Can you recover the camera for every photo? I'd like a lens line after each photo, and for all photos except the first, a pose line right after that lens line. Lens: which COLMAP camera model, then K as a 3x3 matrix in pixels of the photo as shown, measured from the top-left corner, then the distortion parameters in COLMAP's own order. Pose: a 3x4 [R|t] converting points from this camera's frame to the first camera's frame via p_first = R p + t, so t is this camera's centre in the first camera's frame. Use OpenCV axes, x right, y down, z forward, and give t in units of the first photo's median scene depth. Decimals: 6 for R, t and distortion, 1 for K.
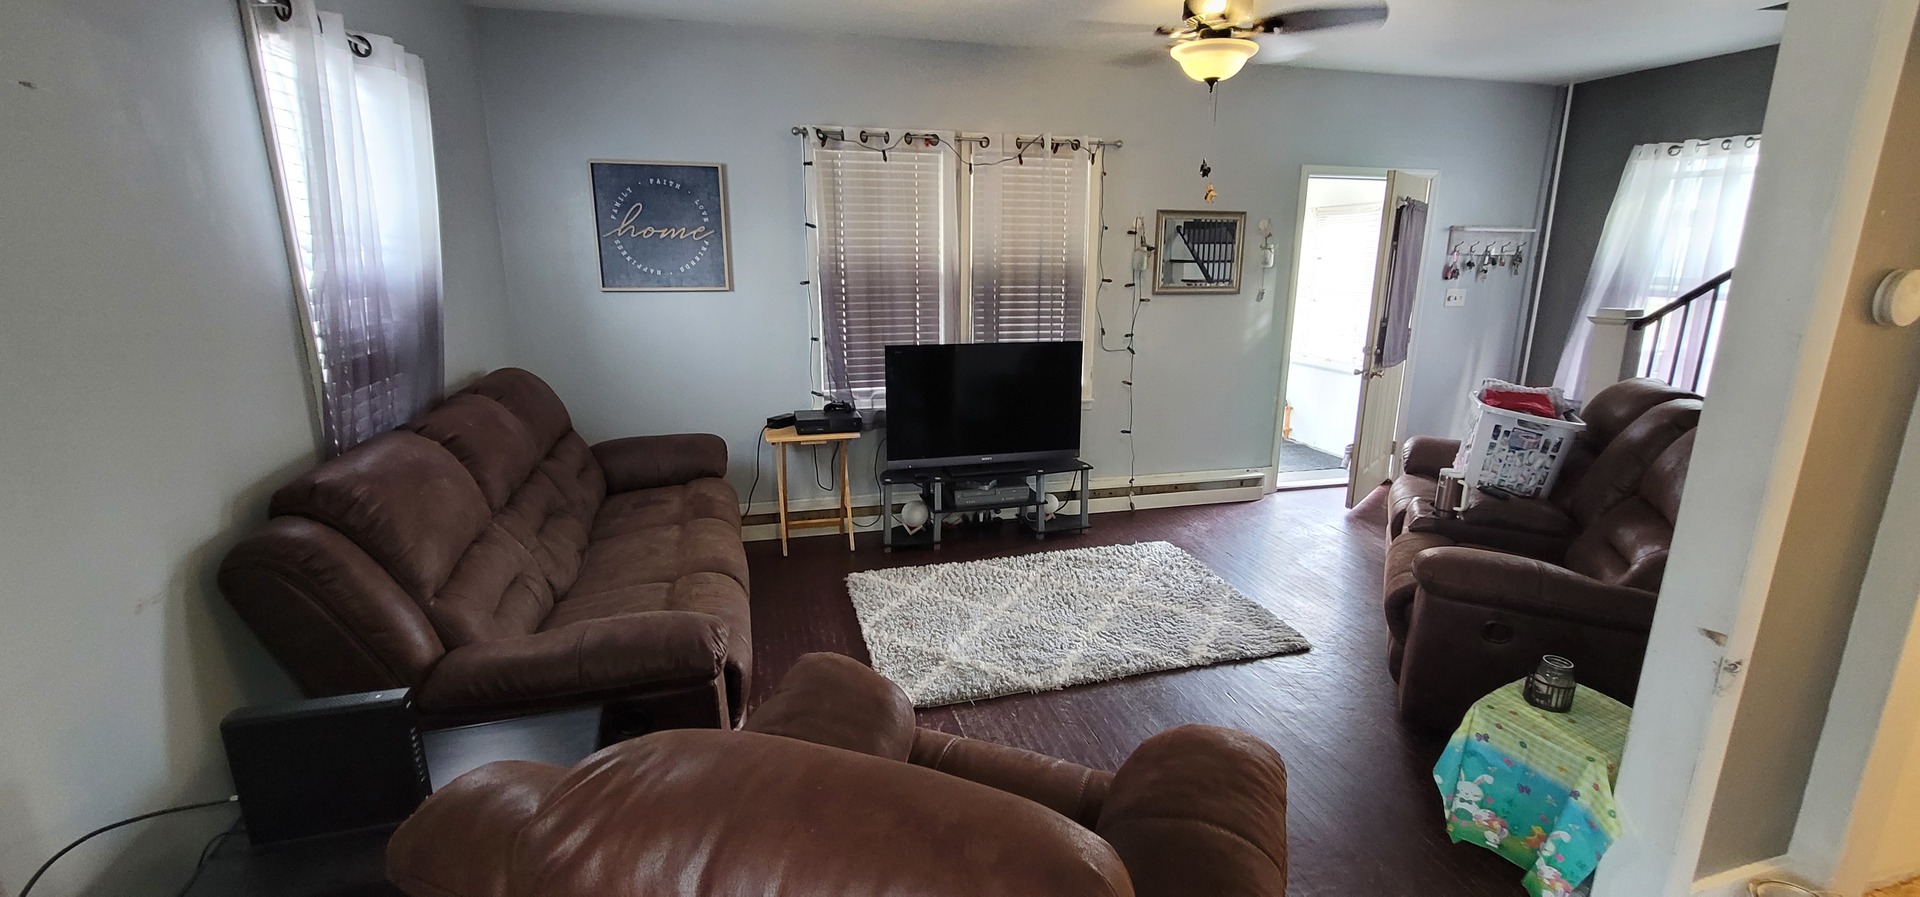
lens RADIAL K [[785.0, 0, 963.3], [0, 785.0, 436.0], [0, 0, 1]] dist [-0.007046, 0.000392]
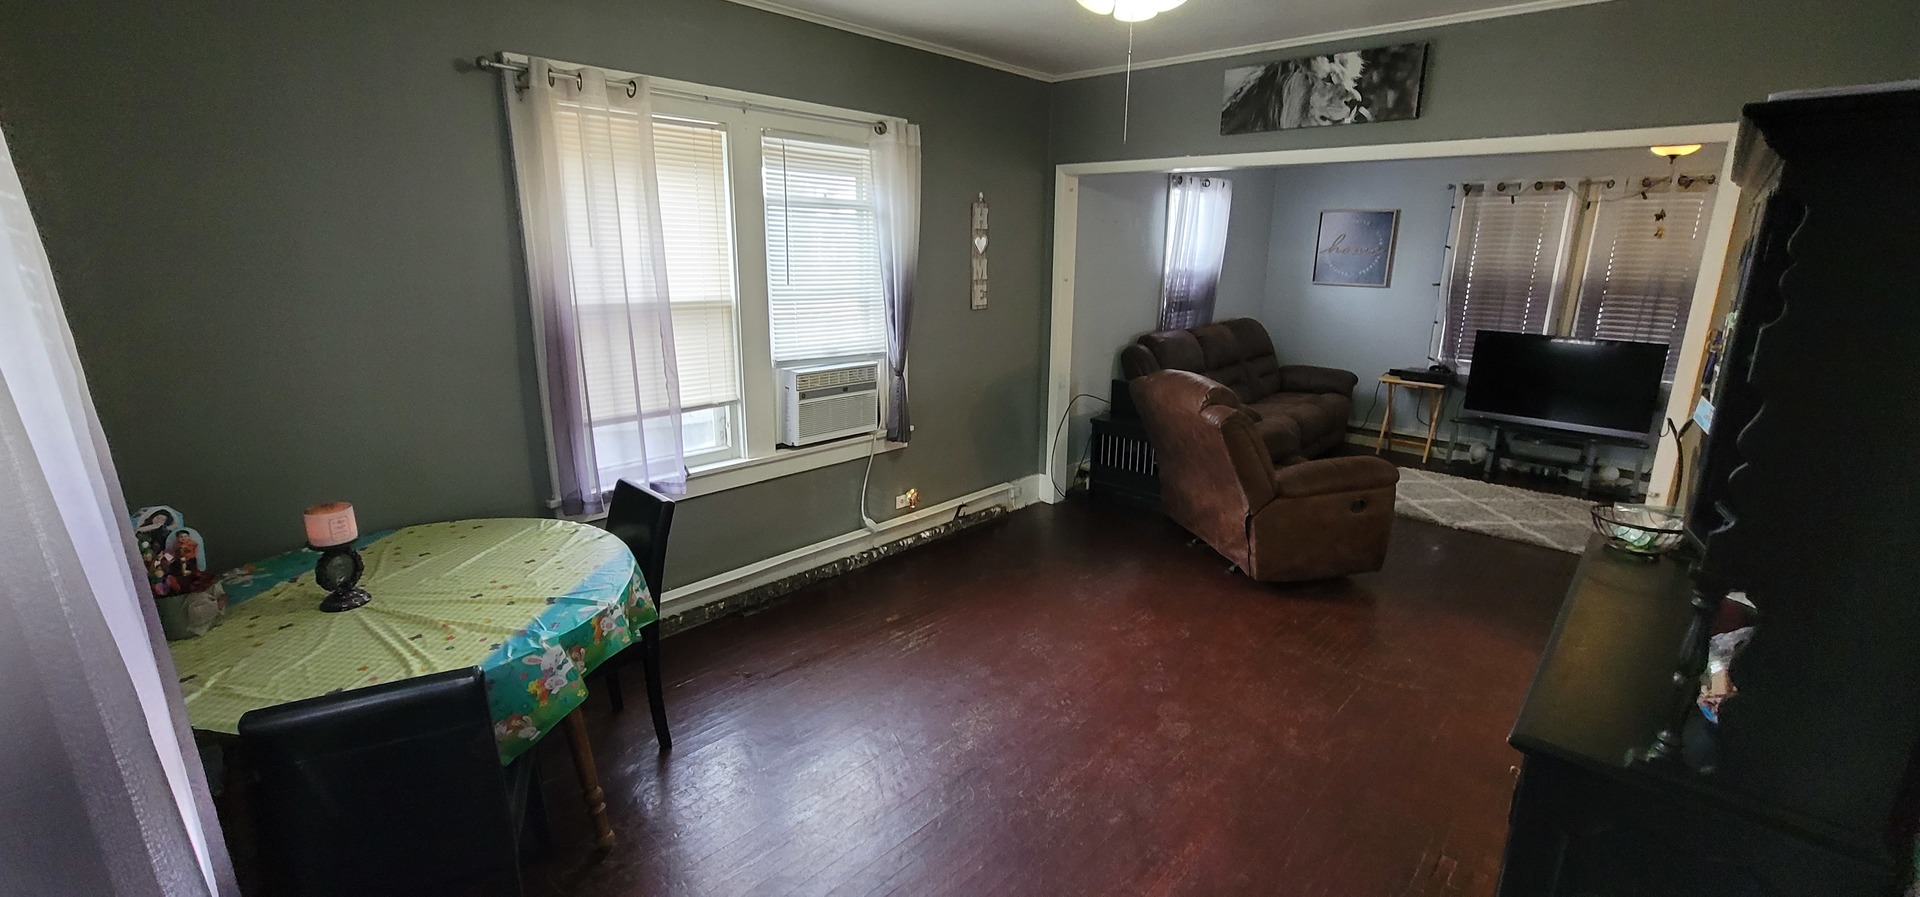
lens RADIAL K [[785.0, 0, 962.4], [0, 785.0, 438.8], [0, 0, 1]] dist [-0.007046, 0.000392]
pose [[0.525051, 0.208114, -0.825233, 0.632629], [-0.206524, 0.971815, 0.113680, 0.114037], [0.825632, 0.110743, 0.553233, -0.571515]]
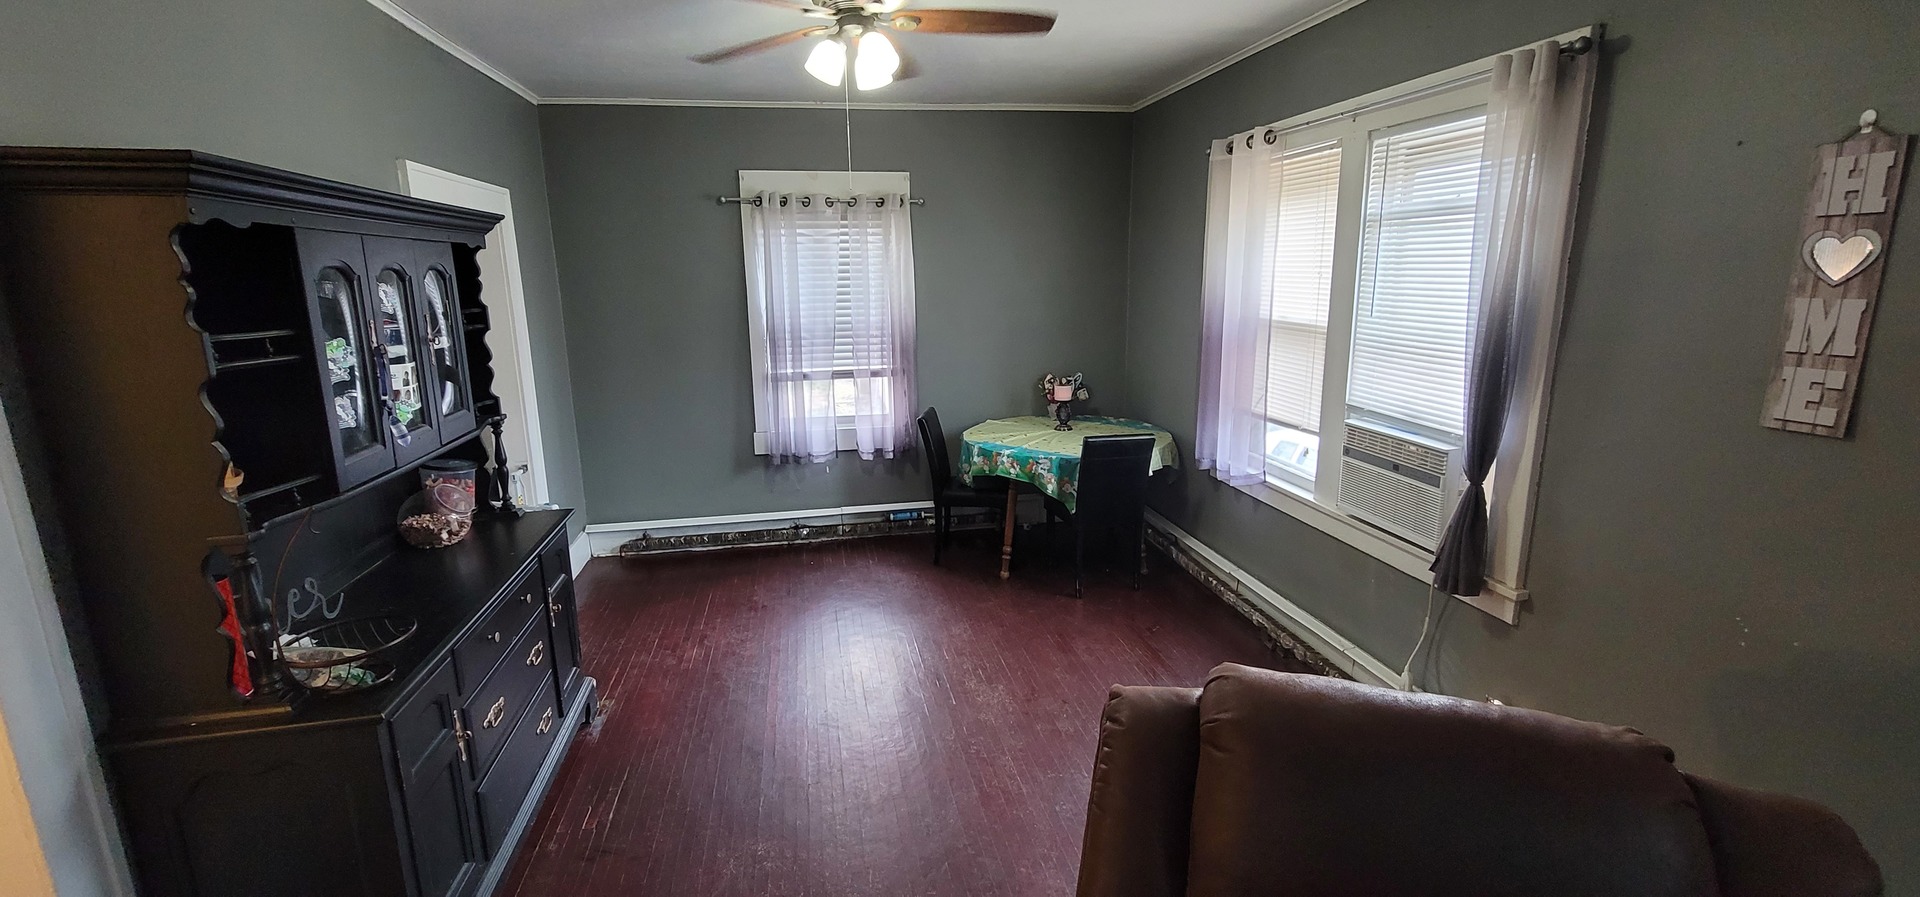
lens RADIAL K [[785.0, 0, 953.2], [0, 785.0, 437.6], [0, 0, 1]] dist [-0.007046, 0.000392]
pose [[-0.997357, 0.000114, 0.072658, 0.107389], [0.031330, 0.902931, 0.428642, -0.125725], [-0.065556, 0.429785, -0.900548, 0.427561]]
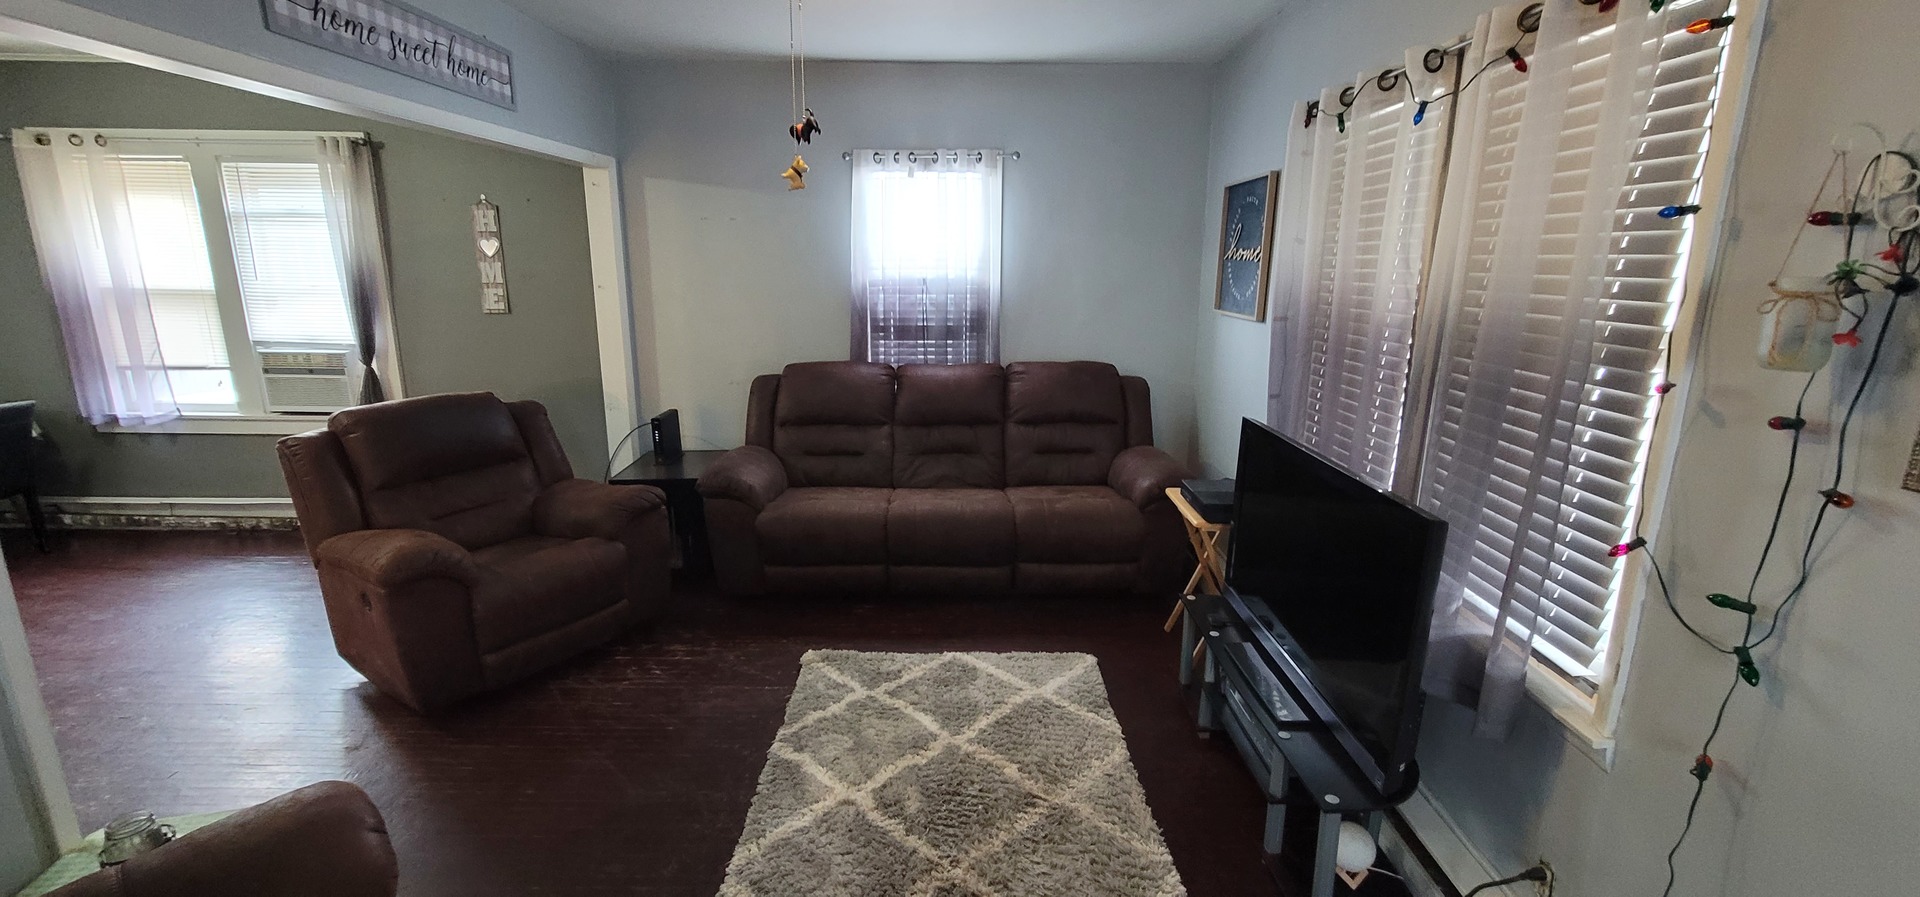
lens RADIAL K [[785.0, 0, 956.3], [0, 785.0, 445.0], [0, 0, 1]] dist [-0.007046, 0.000392]
pose [[-0.253213, 0.211513, -0.944005, 0.594025], [-0.233312, 0.933651, 0.271775, -0.213210], [0.938855, 0.289064, -0.187064, 0.882985]]
